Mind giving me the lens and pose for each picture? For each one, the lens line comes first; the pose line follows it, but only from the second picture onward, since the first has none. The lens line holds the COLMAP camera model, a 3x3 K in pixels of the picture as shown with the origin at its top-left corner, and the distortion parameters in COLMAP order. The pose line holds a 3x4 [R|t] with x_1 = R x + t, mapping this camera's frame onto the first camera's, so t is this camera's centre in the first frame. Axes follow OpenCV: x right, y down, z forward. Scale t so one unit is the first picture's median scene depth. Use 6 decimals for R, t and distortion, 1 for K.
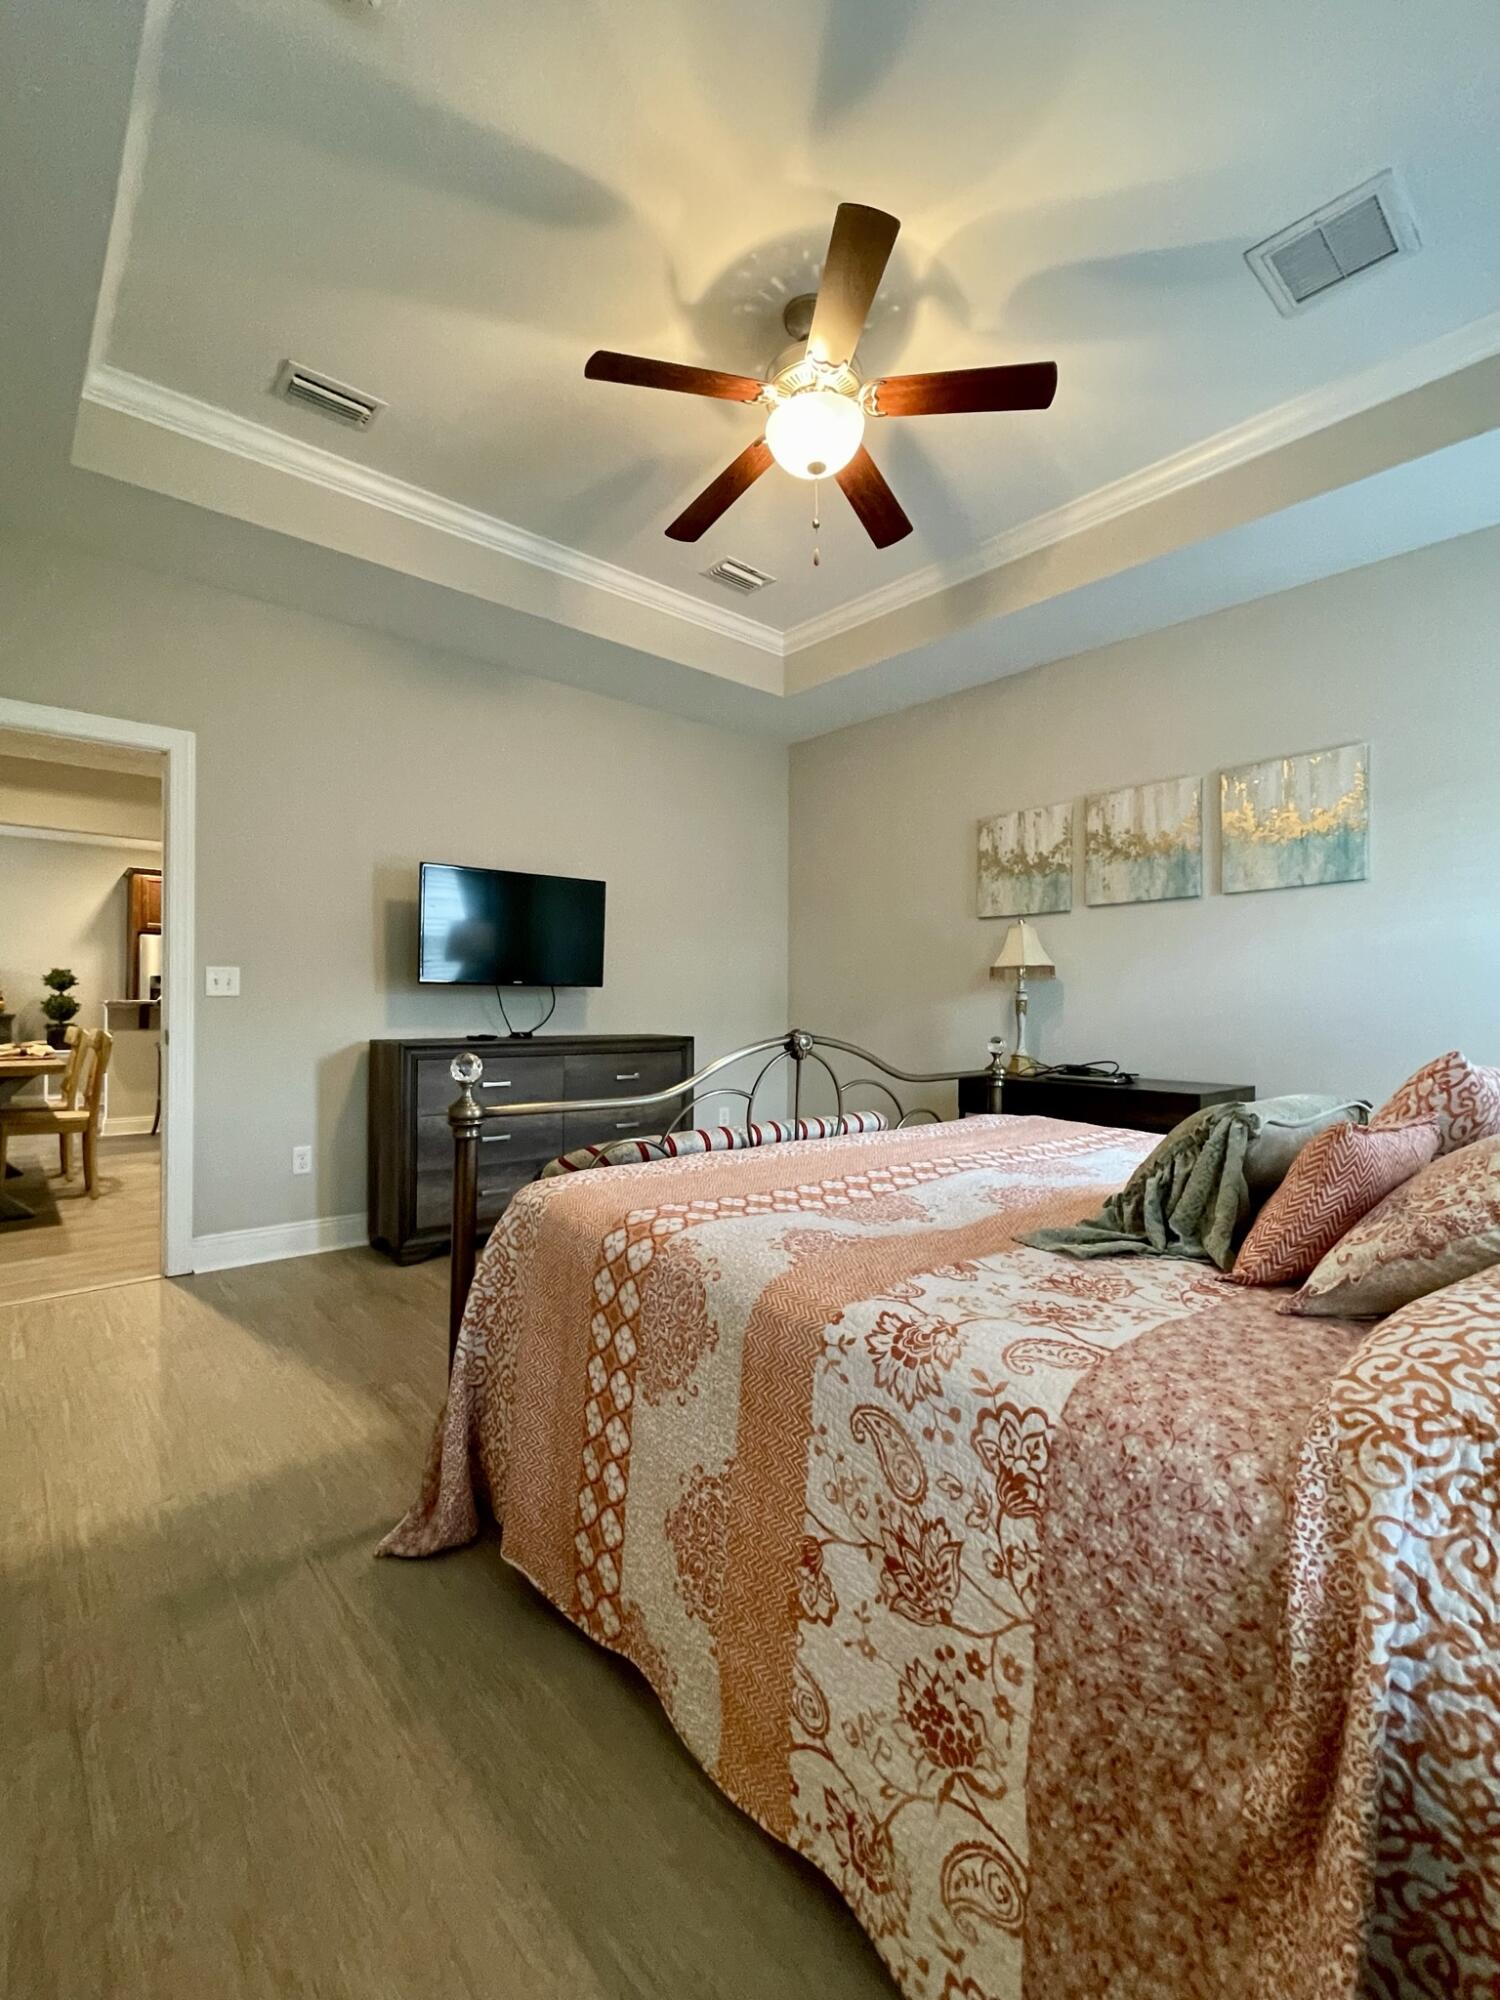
lens RADIAL K [[876.7, 0, 757.0], [0, 876.7, 1004.3], [0, 0, 1]] dist [0.000719, 0.000373]
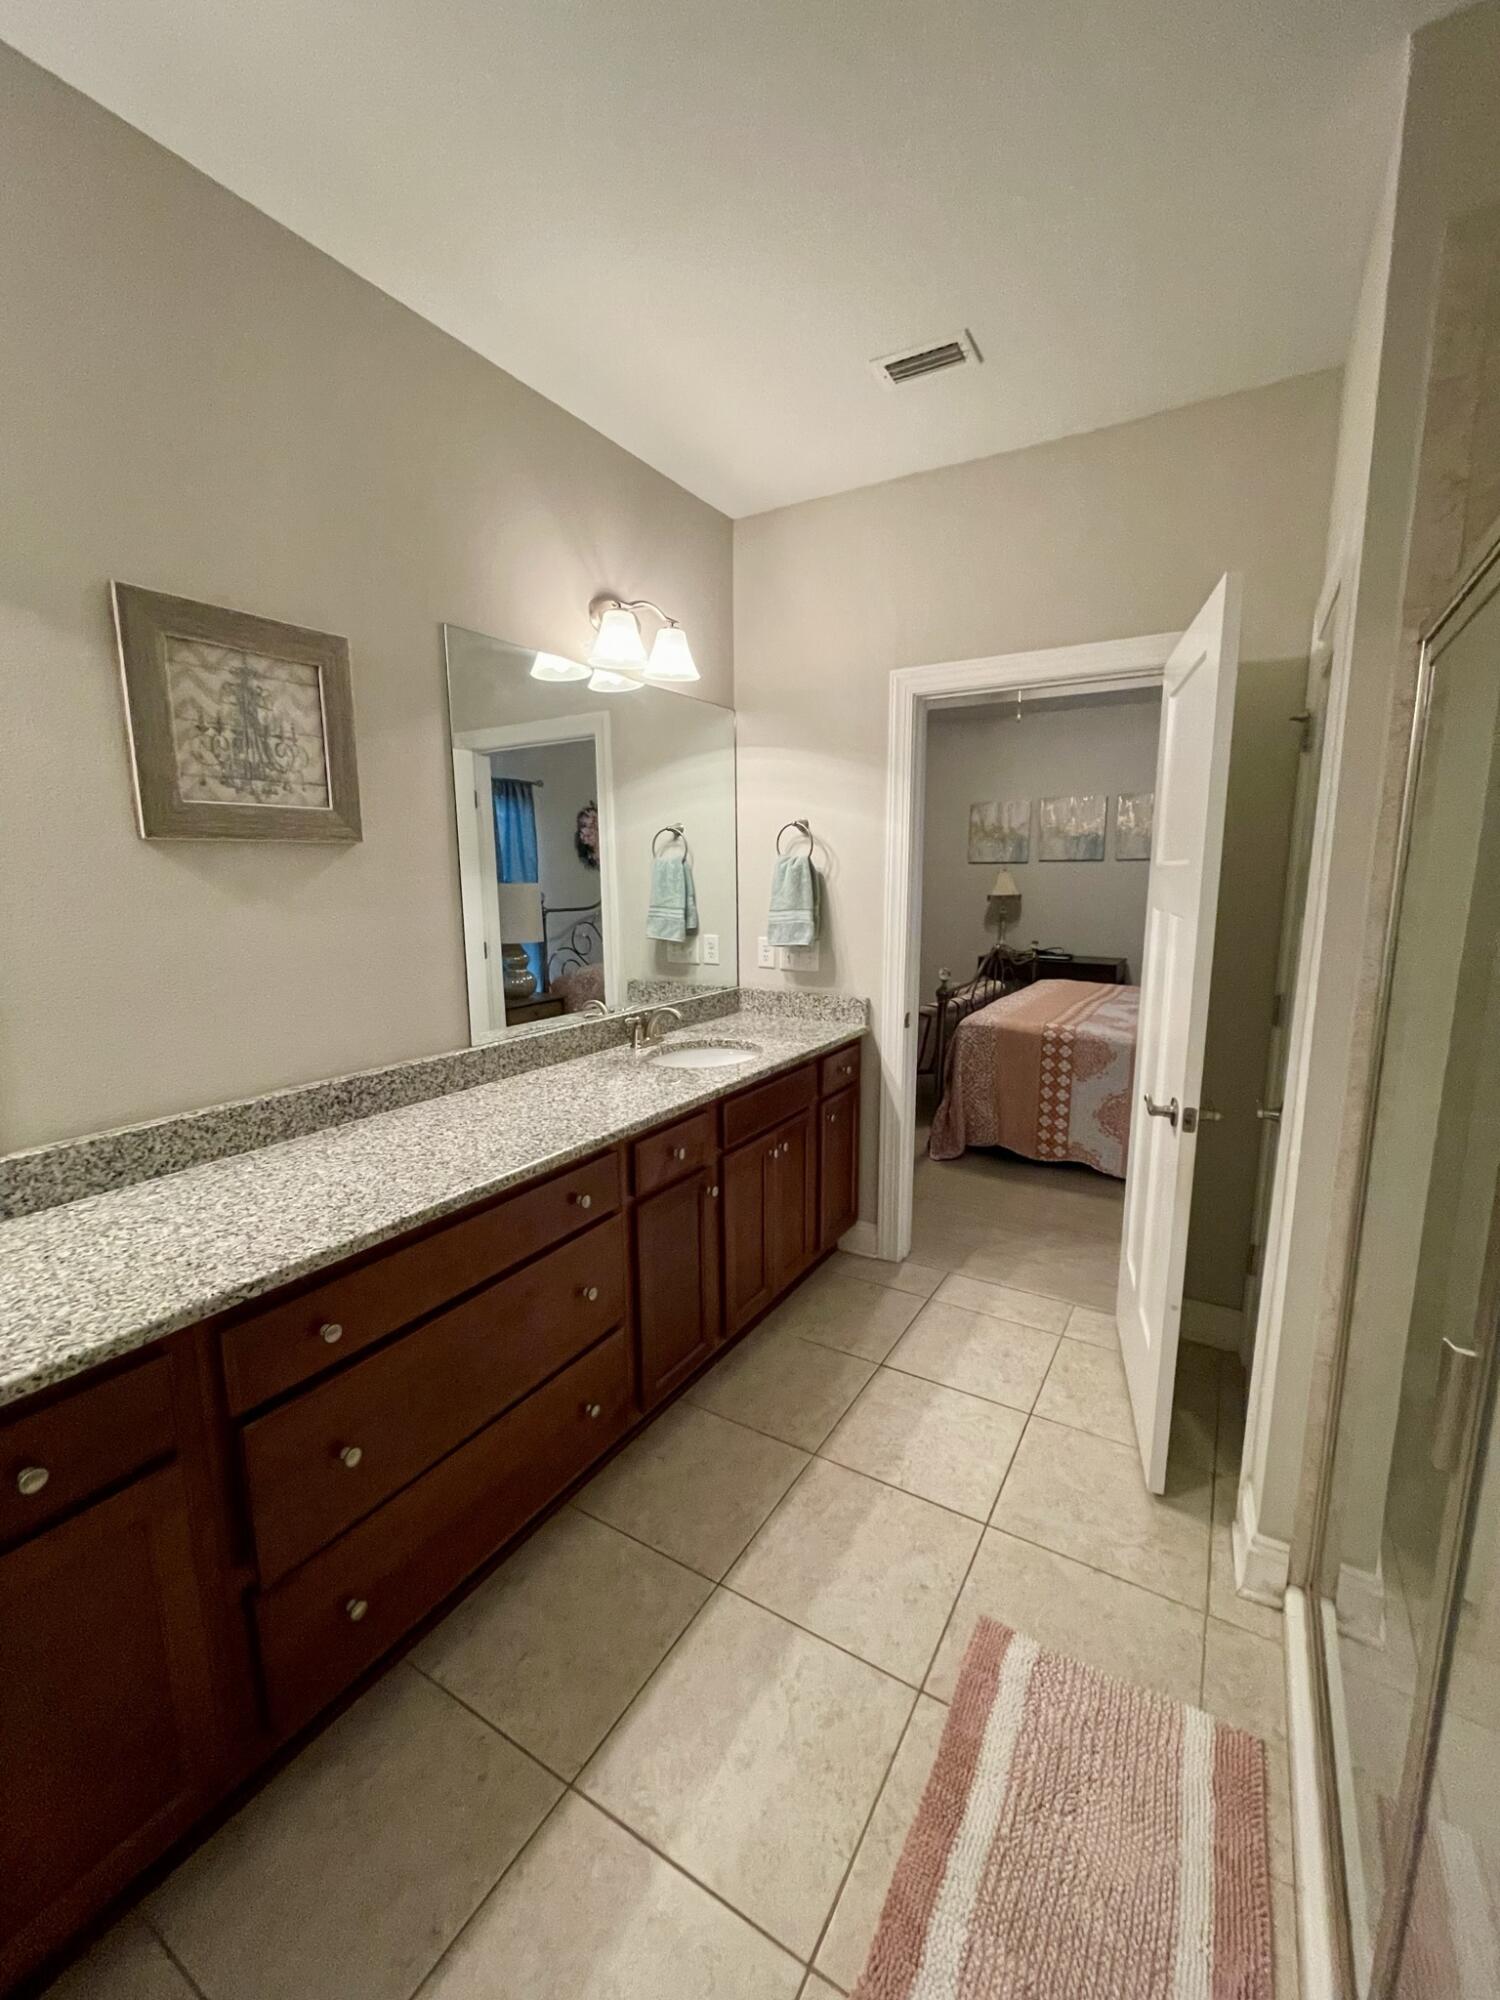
lens RADIAL K [[813.8, 0, 758.0], [0, 813.8, 1001.7], [0, 0, 1]] dist [-0.000855, -0.003223]
pose [[0.953355, -0.053615, 0.297053, -1.912442], [0.004844, 0.986690, 0.162543, -0.279211], [-0.301814, -0.153522, 0.940925, -1.235046]]
